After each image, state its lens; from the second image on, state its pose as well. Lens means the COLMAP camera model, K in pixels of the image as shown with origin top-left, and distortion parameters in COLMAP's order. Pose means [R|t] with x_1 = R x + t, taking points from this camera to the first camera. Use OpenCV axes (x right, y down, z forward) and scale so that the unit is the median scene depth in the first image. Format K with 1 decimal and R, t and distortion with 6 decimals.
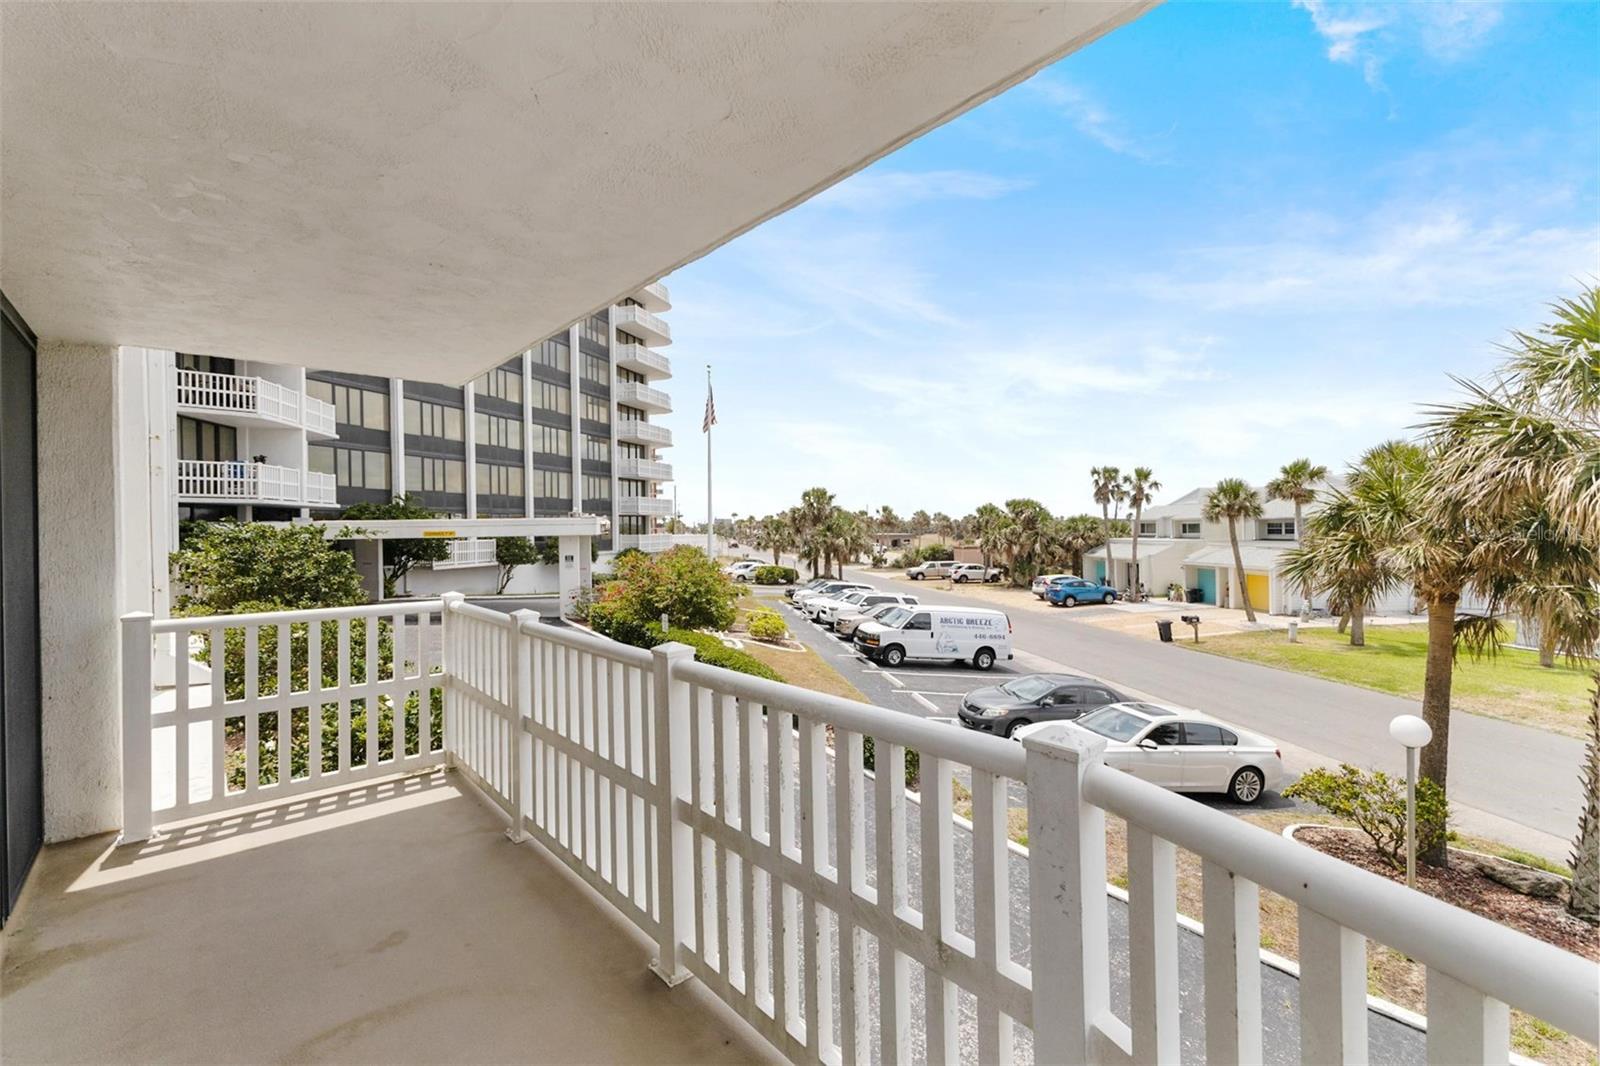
lens RADIAL K [[681.3, 0, 805.1], [0, 681.3, 526.9], [0, 0, 1]] dist [0.019053, -0.000237]
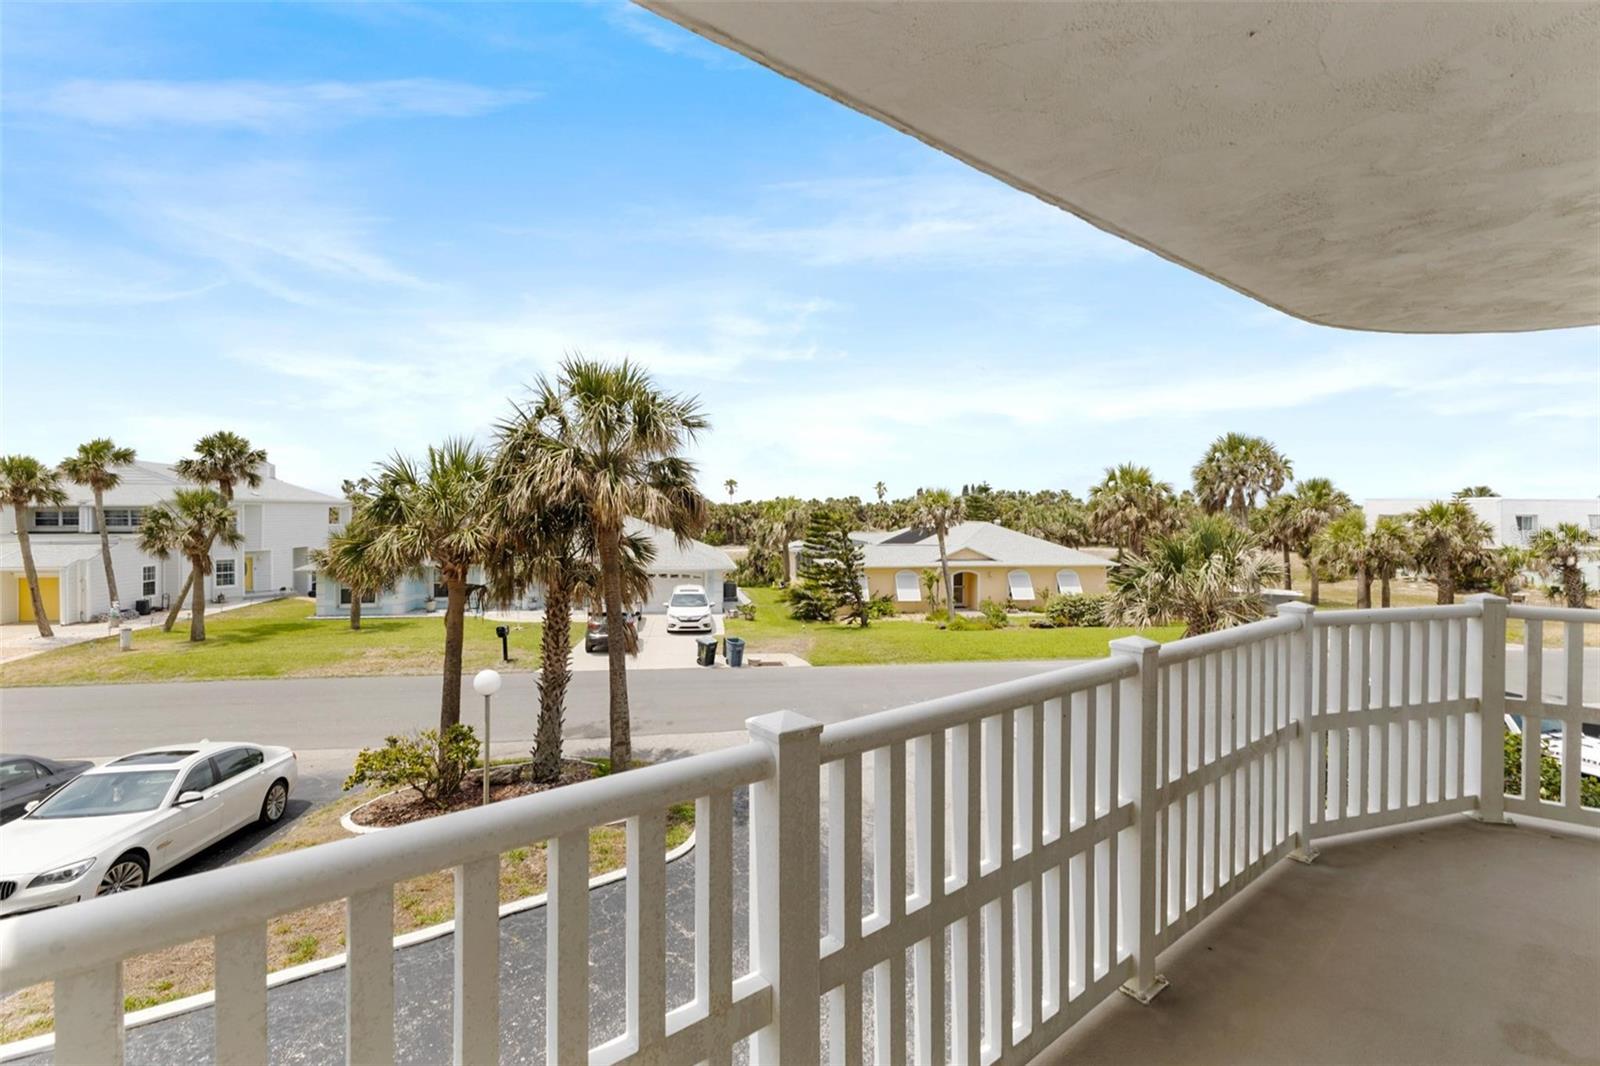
lens RADIAL K [[700.8, 0, 776.4], [0, 700.8, 518.9], [0, 0, 1]] dist [0.007658, 0.000078]
pose [[0.092589, -0.002109, 0.995702, -0.213837], [-0.000376, 0.999998, 0.002153, 0.002062], [-0.995704, -0.000574, 0.092588, 0.255680]]
